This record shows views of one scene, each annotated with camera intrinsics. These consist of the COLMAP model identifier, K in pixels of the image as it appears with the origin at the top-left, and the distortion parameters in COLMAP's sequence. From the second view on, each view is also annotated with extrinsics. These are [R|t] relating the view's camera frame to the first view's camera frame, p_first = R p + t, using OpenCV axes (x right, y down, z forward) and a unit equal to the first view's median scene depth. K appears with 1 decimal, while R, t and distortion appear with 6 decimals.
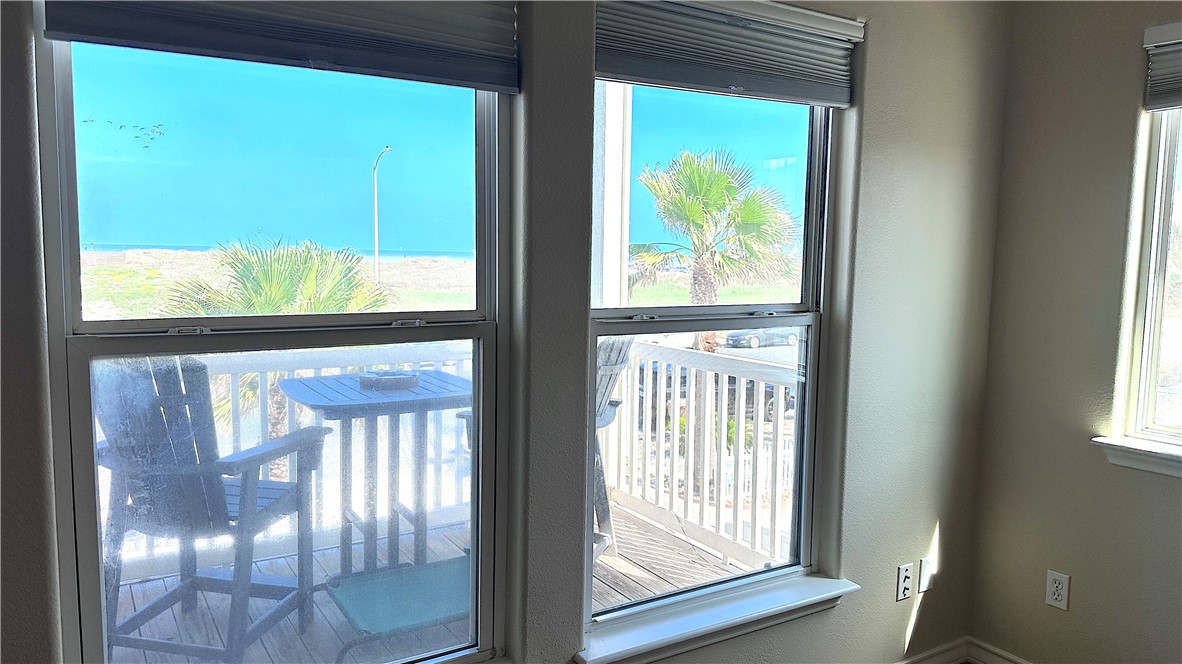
lens RADIAL K [[822.9, 0, 595.6], [0, 822.9, 334.4], [0, 0, 1]] dist [0.047208, -0.015249]
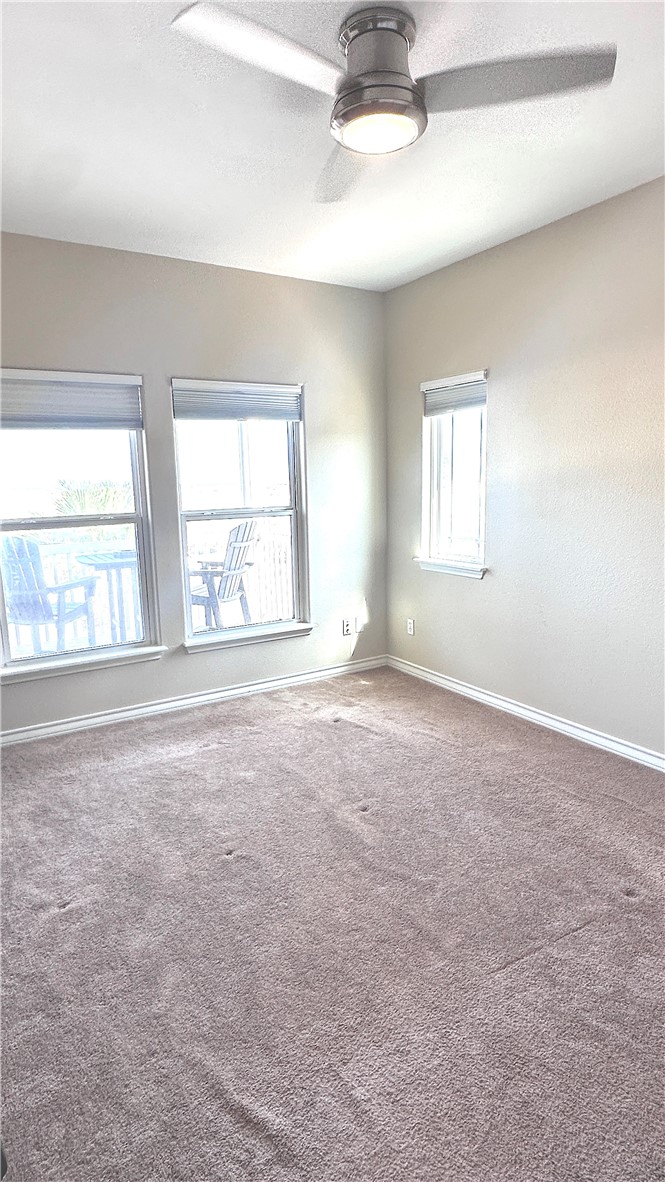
lens RADIAL K [[648.6, 0, 325.8], [0, 648.6, 581.6], [0, 0, 1]] dist [0.037537, -0.000529]
pose [[0.998750, -0.037134, -0.033455, 0.410991], [0.039036, 0.997546, 0.058114, 0.073627], [0.031215, -0.059348, 0.997749, -0.842479]]
